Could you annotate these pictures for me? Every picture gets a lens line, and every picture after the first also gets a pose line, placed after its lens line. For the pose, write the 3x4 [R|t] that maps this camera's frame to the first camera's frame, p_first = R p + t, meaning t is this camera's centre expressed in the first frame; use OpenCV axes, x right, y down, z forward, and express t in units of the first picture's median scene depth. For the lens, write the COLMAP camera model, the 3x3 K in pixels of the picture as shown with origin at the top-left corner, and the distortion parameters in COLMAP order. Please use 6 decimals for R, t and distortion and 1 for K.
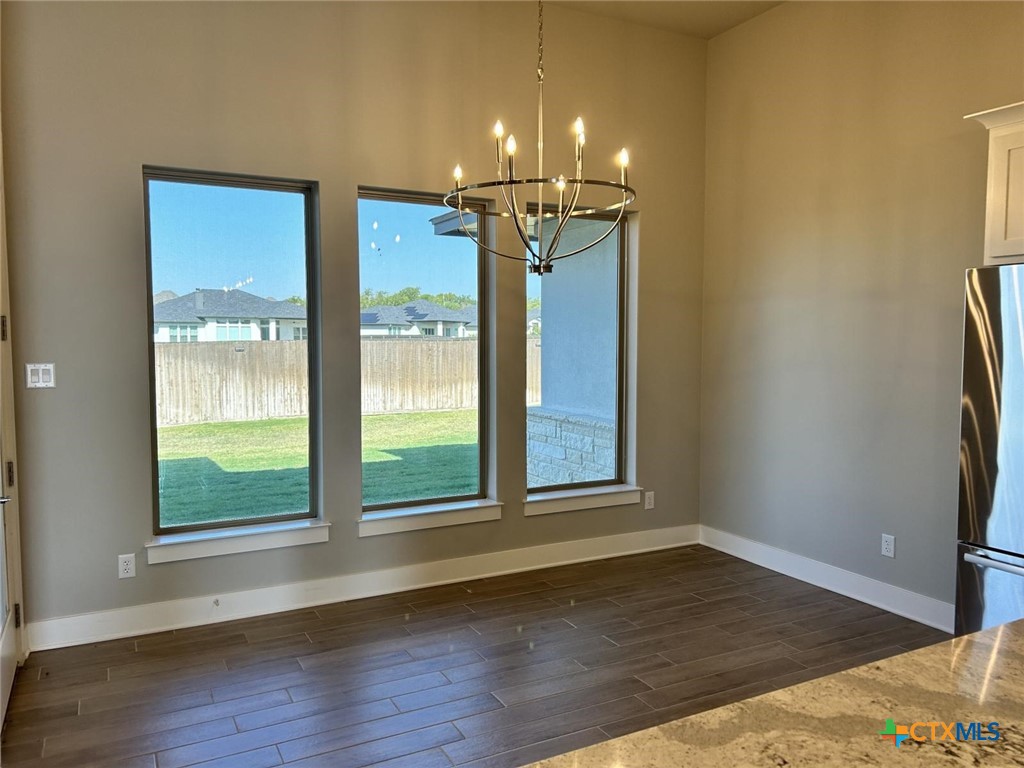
lens RADIAL K [[768.5, 0, 518.2], [0, 768.5, 386.8], [0, 0, 1]] dist [0.076222, -0.093908]
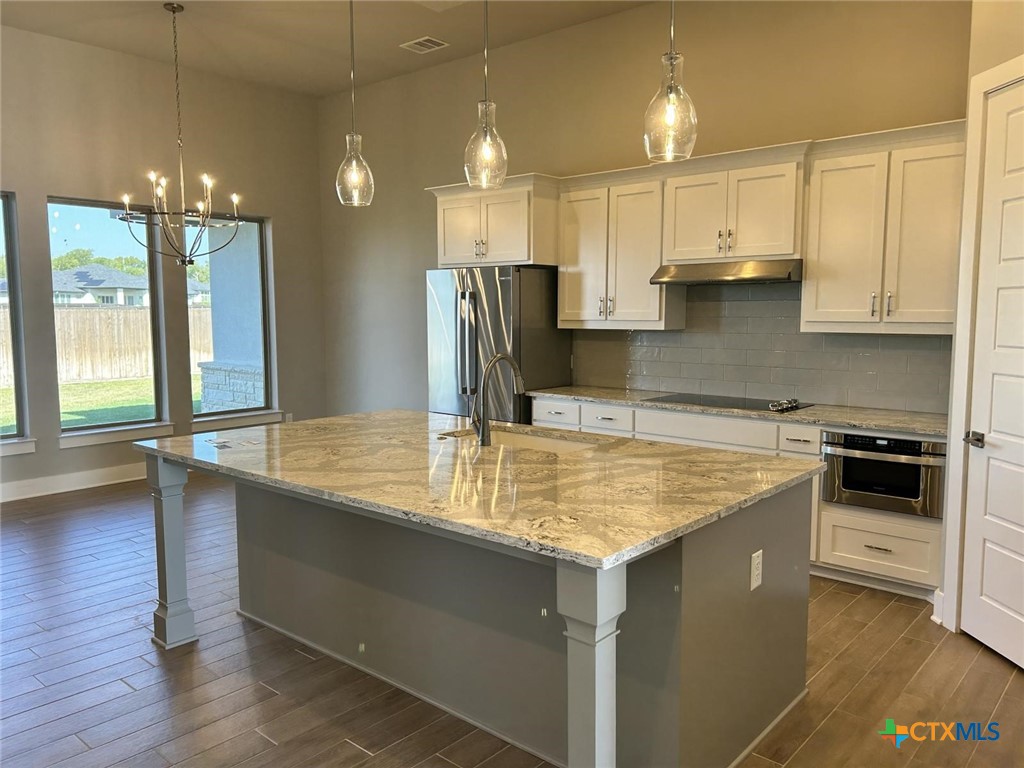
lens RADIAL K [[768.5, 0, 514.0], [0, 768.5, 384.0], [0, 0, 1]] dist [0.076222, -0.093908]
pose [[0.934438, -0.036706, 0.354229, 0.016278], [0.024048, 0.998907, 0.040072, 0.010101], [-0.355313, -0.028927, 0.934300, -0.149287]]
